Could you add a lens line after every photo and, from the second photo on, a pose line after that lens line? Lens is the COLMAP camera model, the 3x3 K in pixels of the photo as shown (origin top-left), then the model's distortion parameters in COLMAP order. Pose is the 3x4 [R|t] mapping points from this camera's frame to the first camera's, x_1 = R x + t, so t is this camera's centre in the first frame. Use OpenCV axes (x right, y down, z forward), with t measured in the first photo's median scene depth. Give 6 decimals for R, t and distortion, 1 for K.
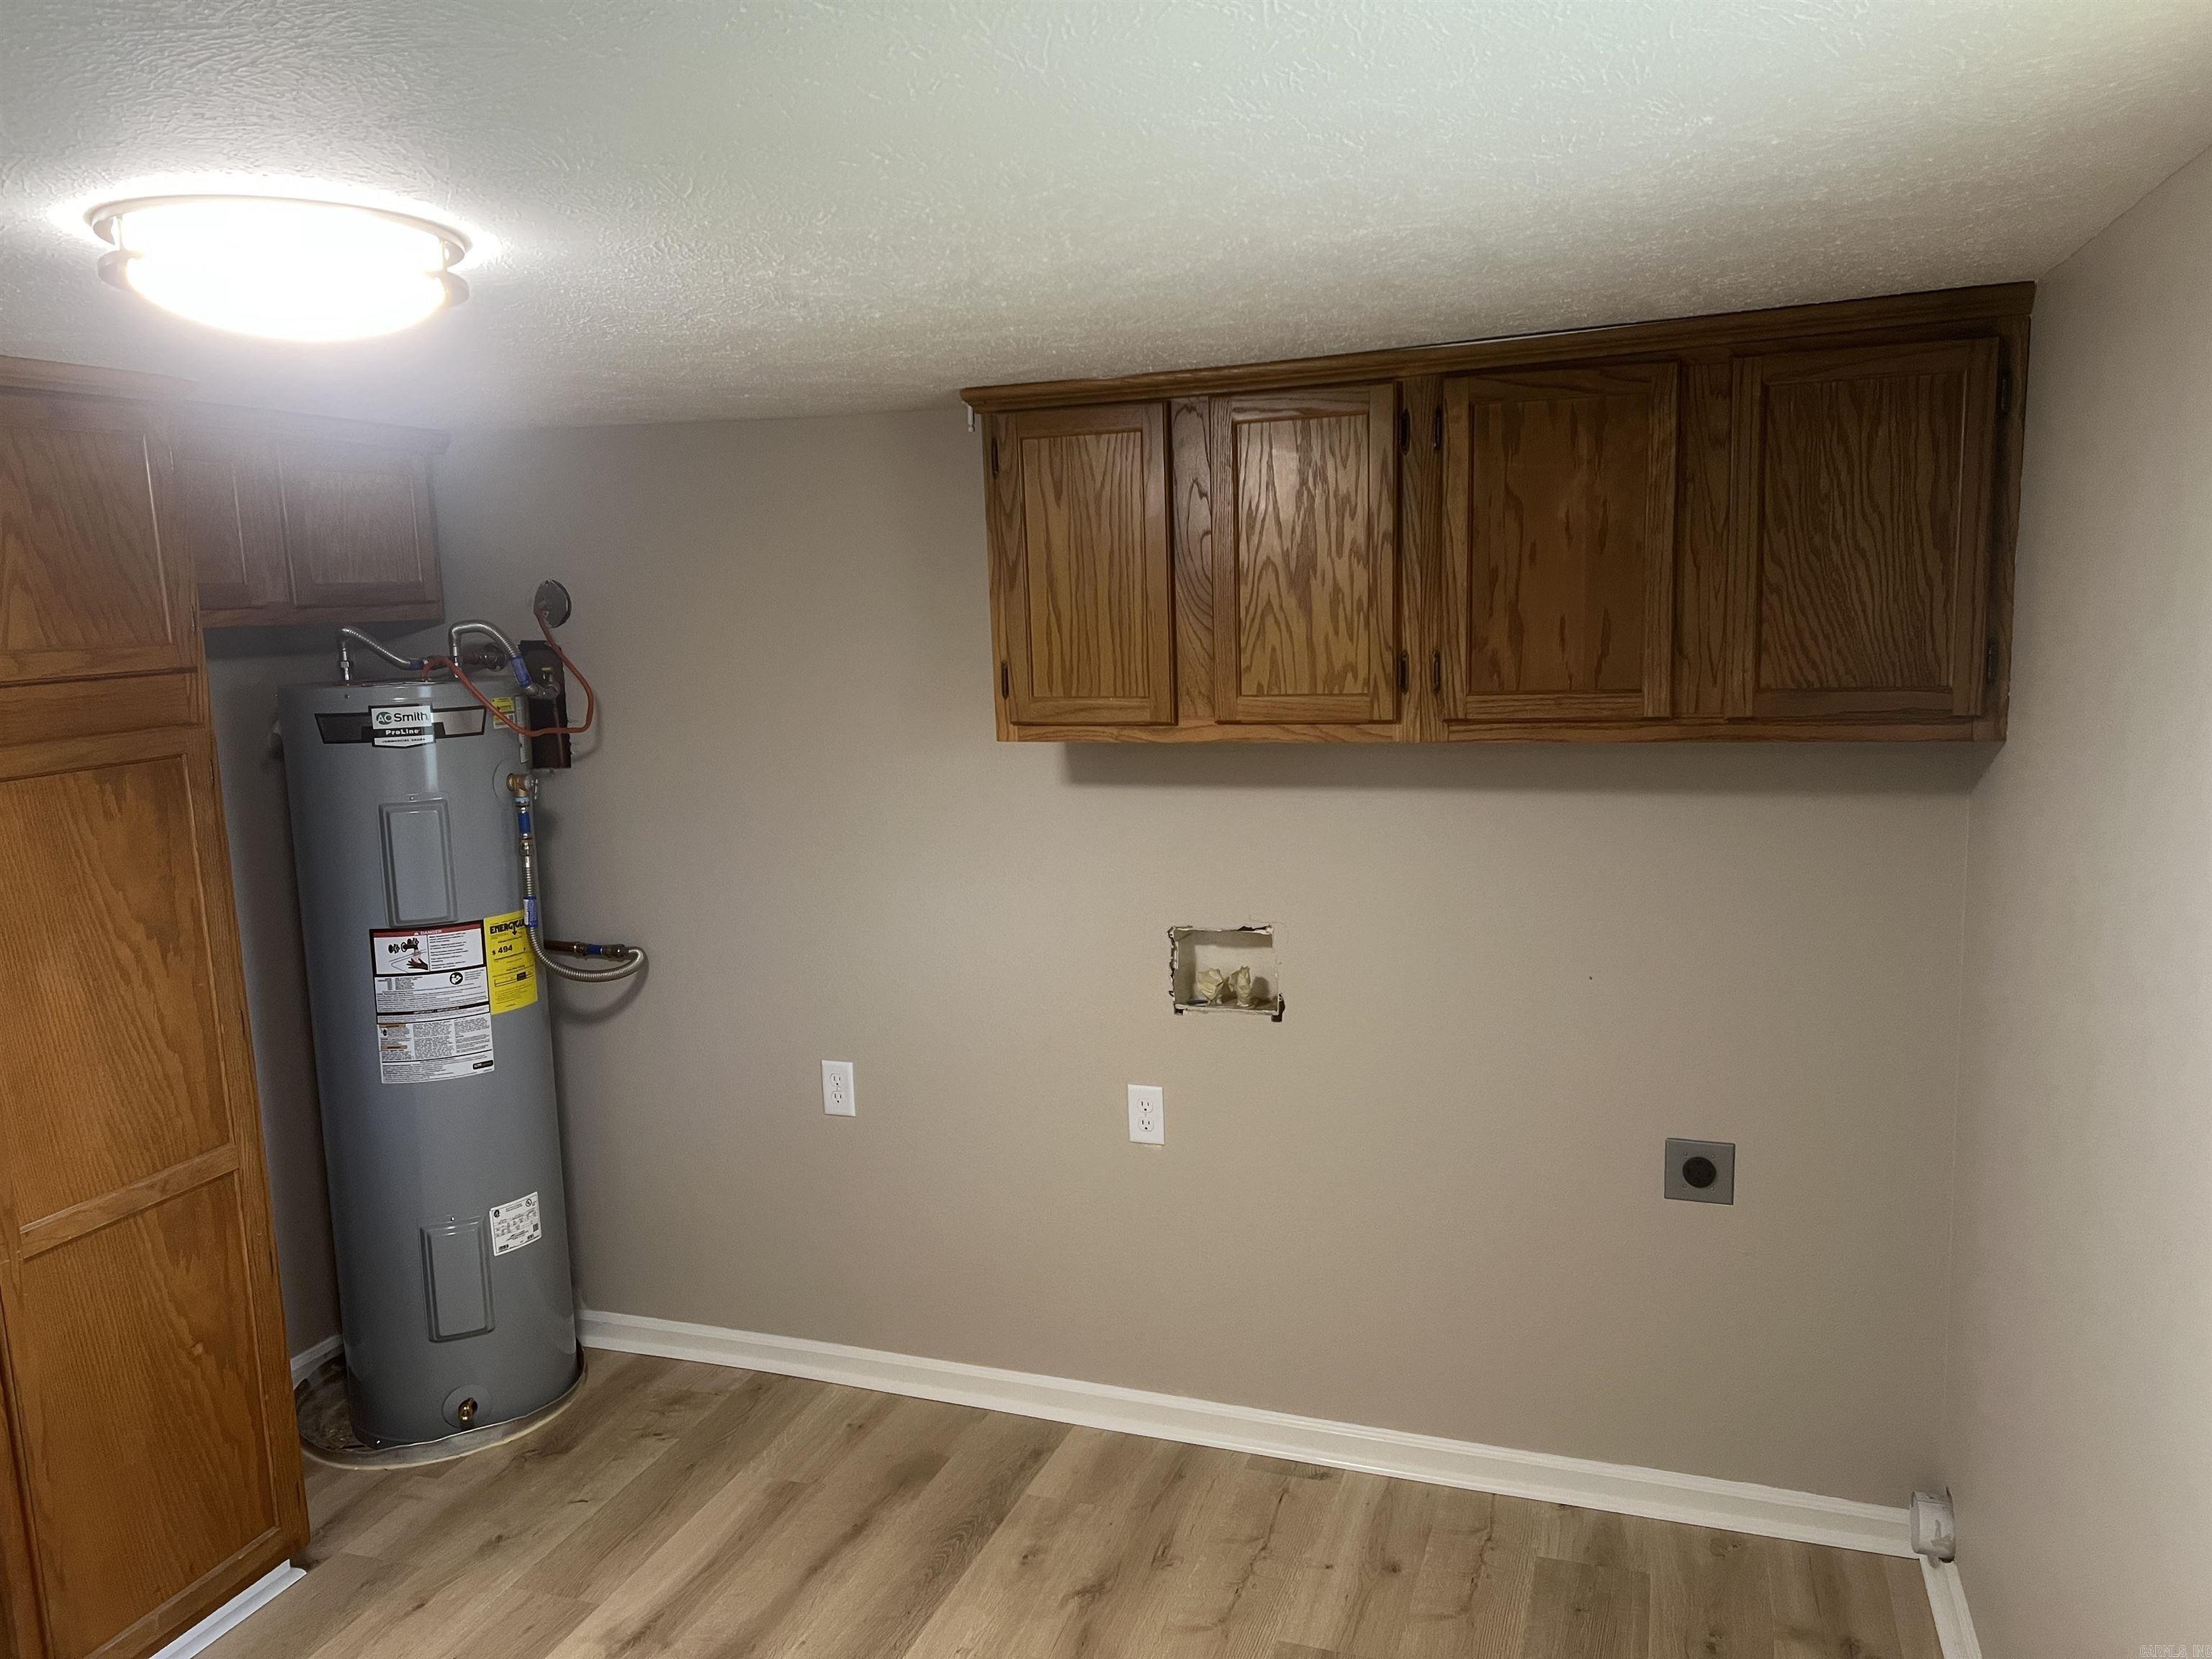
lens RADIAL K [[1674.8, 0, 1099.6], [0, 1674.8, 830.8], [0, 0, 1]] dist [0.053828, -0.040618]
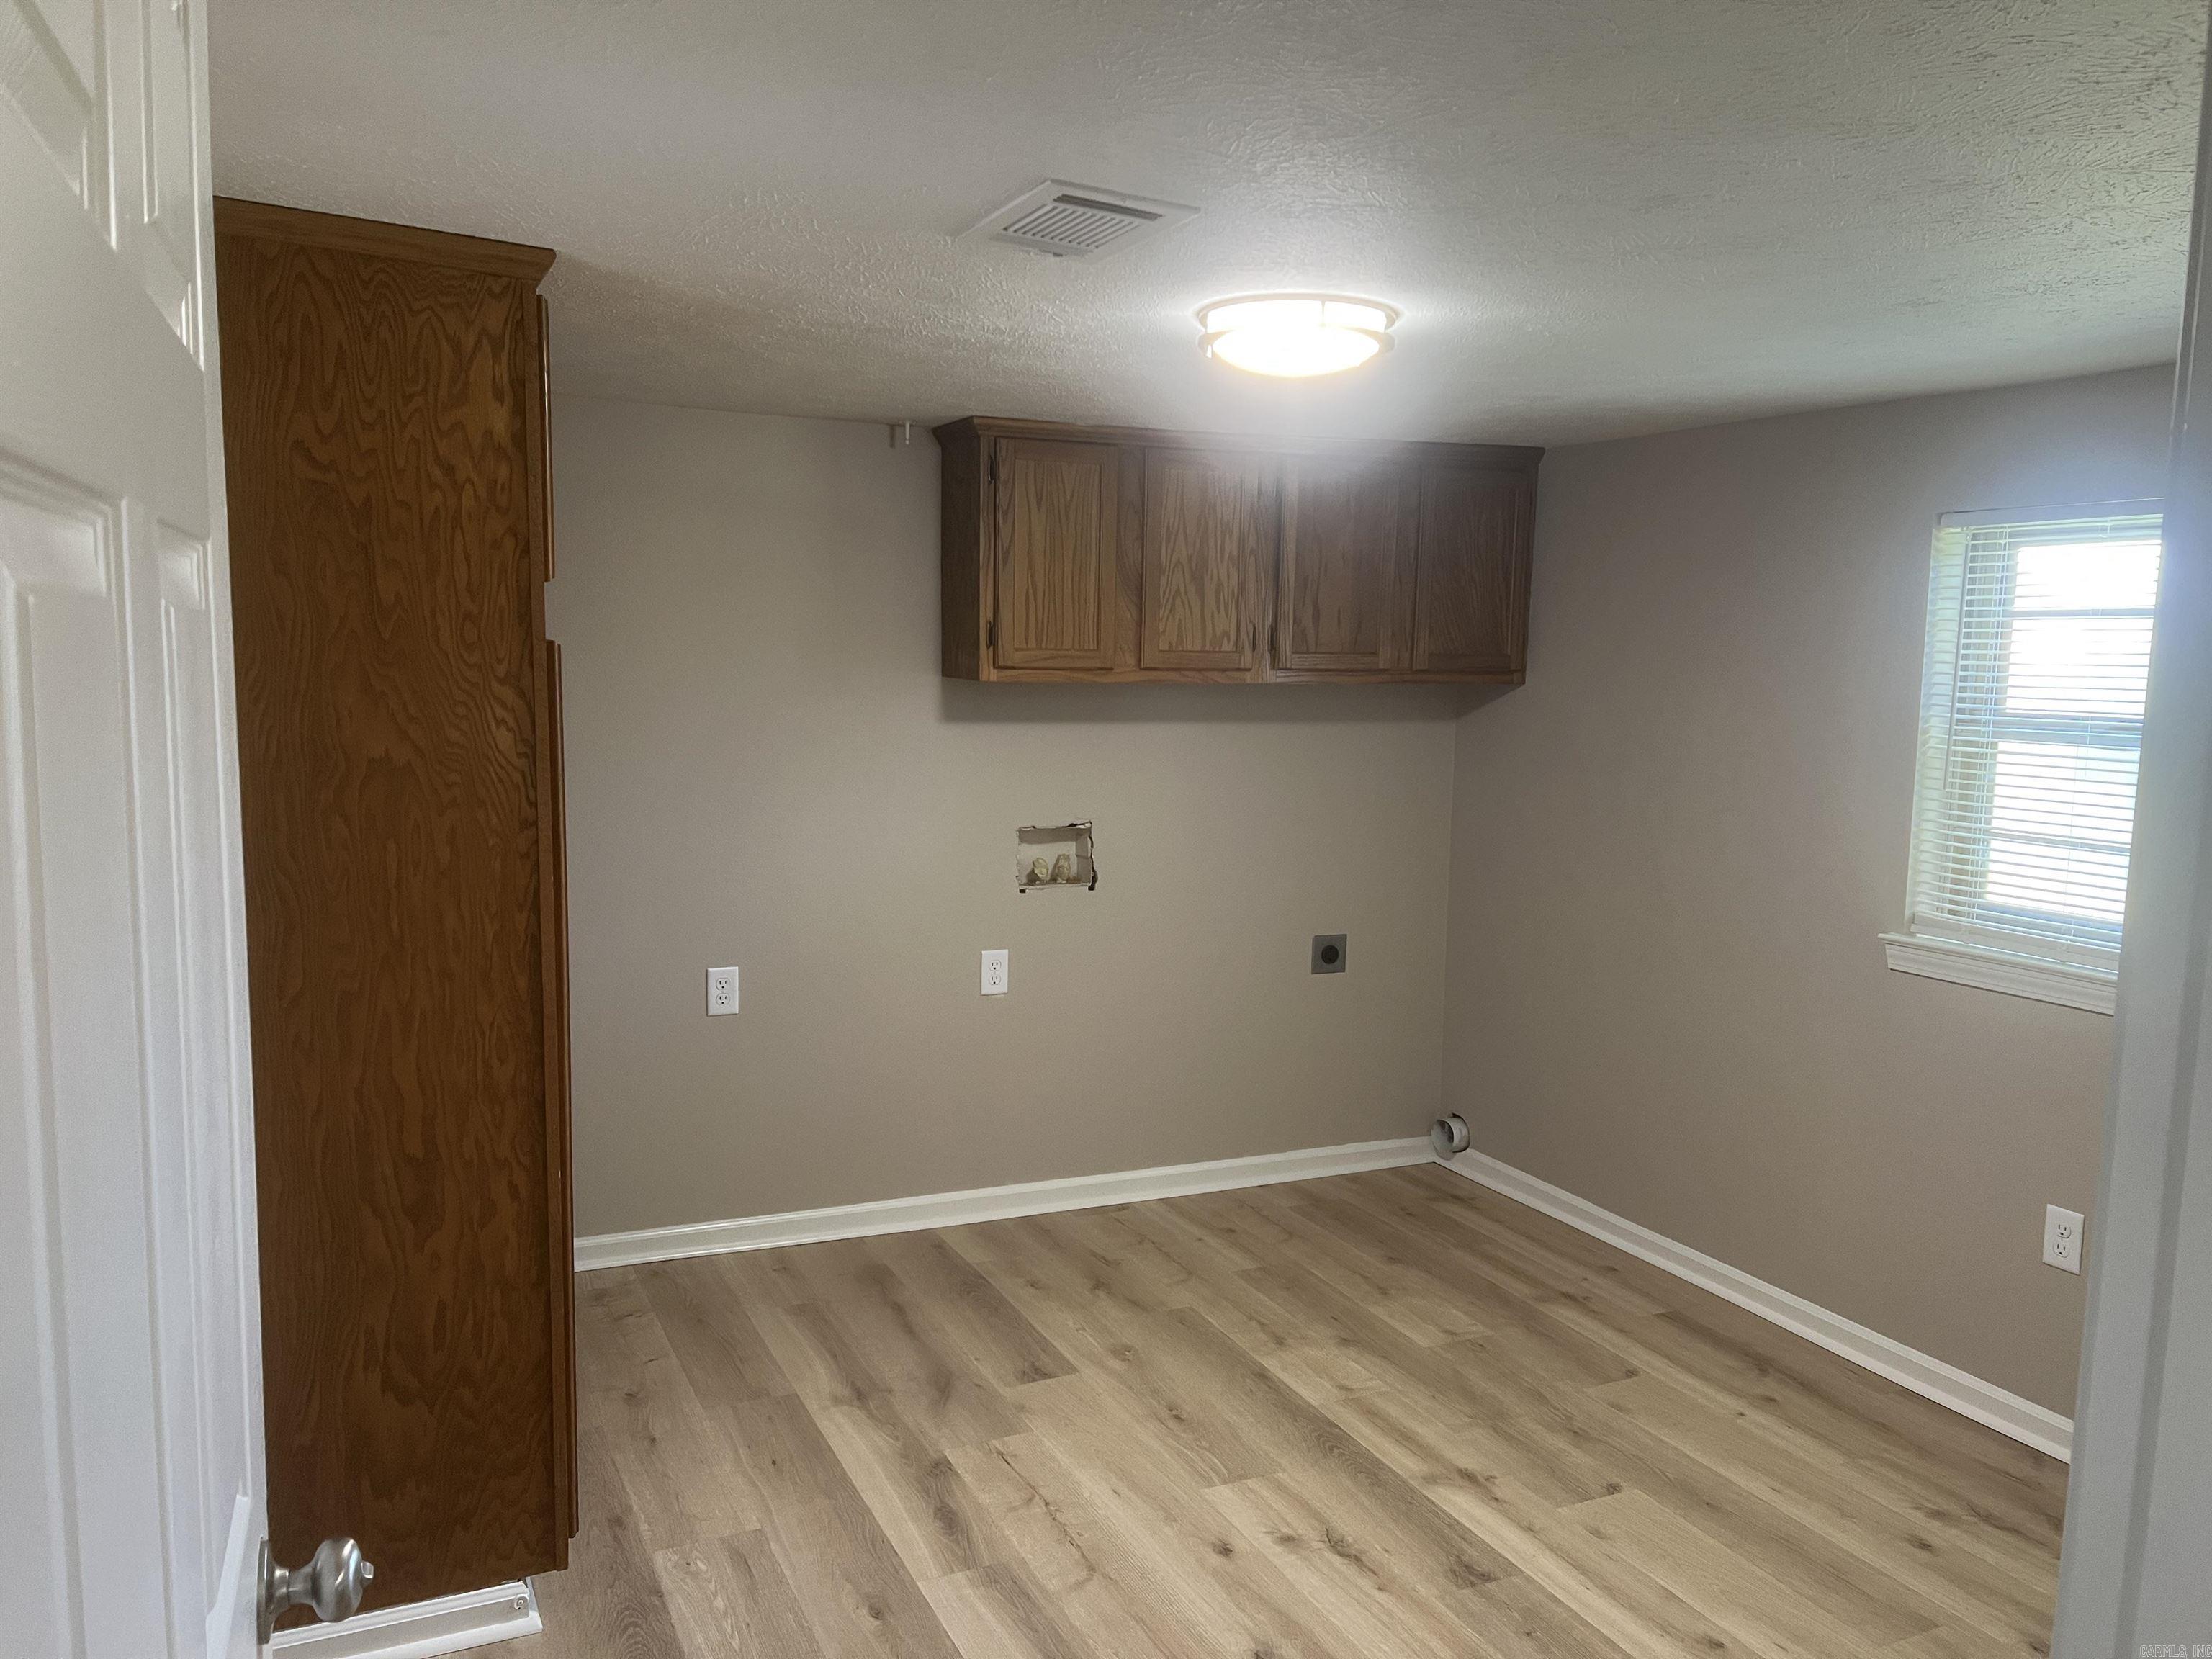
lens RADIAL K [[1674.8, 0, 1108.9], [0, 1674.8, 828.2], [0, 0, 1]] dist [0.053828, -0.040618]
pose [[0.706356, -0.030419, 0.707202, -0.966514], [0.060137, 0.998043, -0.017136, 0.095779], [-0.705297, 0.054633, 0.706803, -0.009226]]
